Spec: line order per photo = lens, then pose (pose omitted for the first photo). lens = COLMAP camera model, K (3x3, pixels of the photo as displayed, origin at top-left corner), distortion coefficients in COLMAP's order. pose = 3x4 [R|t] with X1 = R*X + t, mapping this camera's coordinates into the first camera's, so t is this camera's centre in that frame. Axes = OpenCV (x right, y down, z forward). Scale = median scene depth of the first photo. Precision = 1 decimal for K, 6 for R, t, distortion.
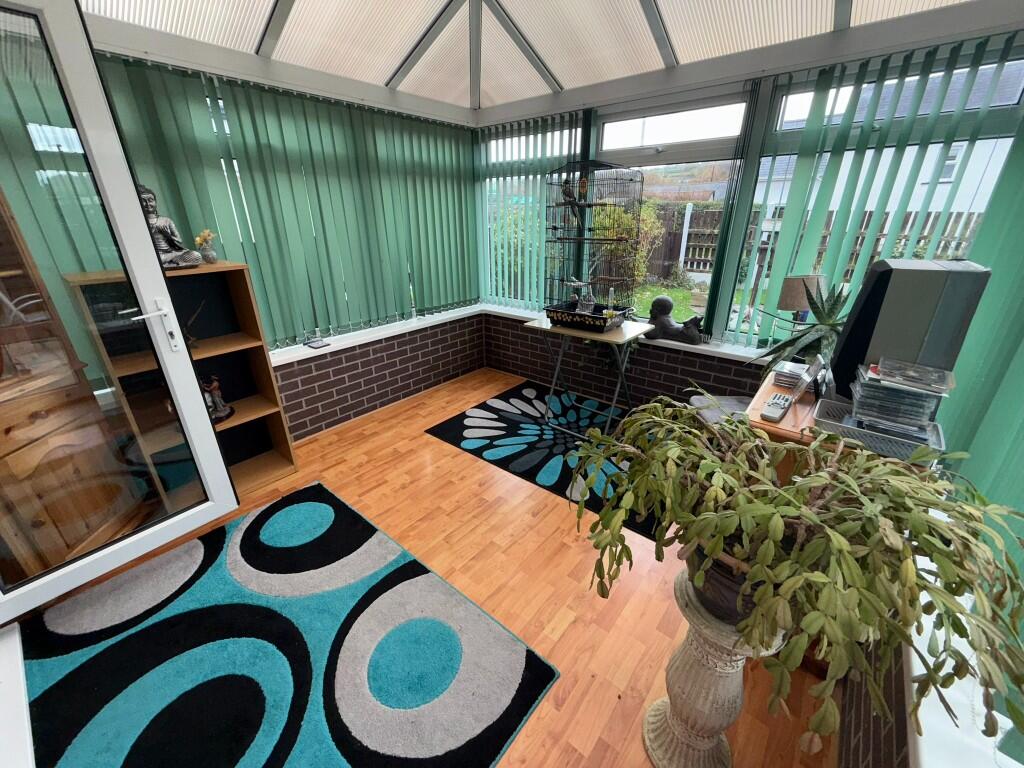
lens RADIAL K [[408.4, 0, 512.6], [0, 408.4, 382.6], [0, 0, 1]] dist [-0.000238, -0.000170]
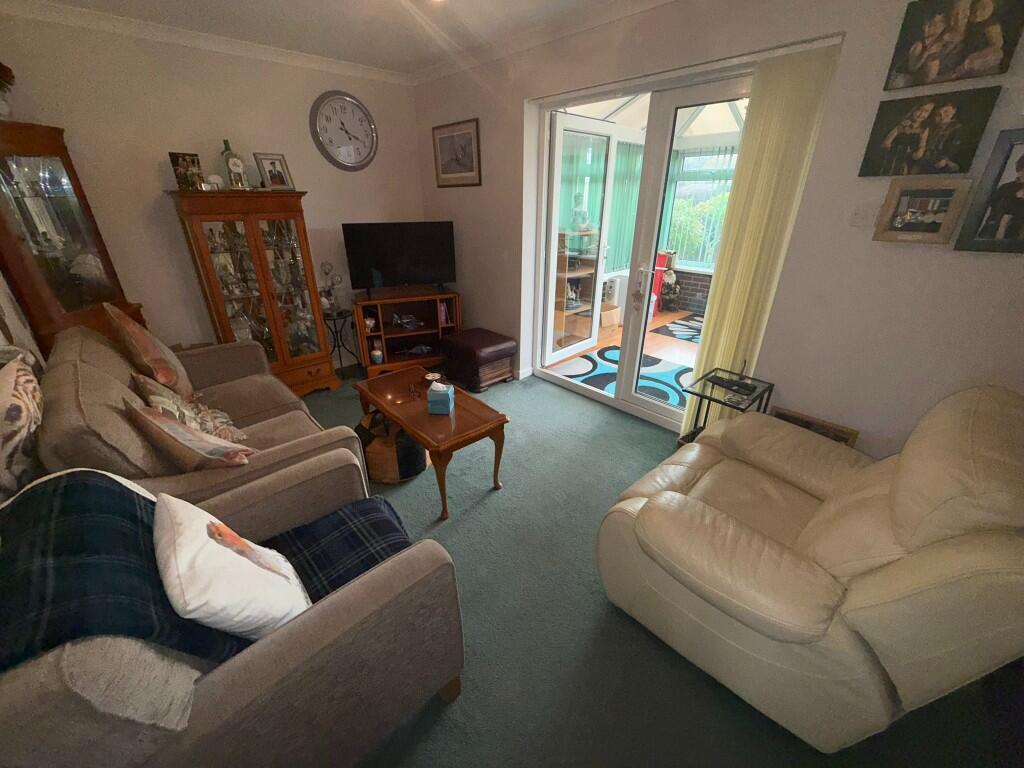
lens RADIAL K [[408.4, 0, 512.4], [0, 408.4, 381.8], [0, 0, 1]] dist [-0.000238, -0.000170]
pose [[0.991511, 0.057844, -0.116447, -0.565888], [-0.053835, 0.997853, 0.037289, 0.295244], [0.118354, -0.030703, 0.992497, -0.787231]]
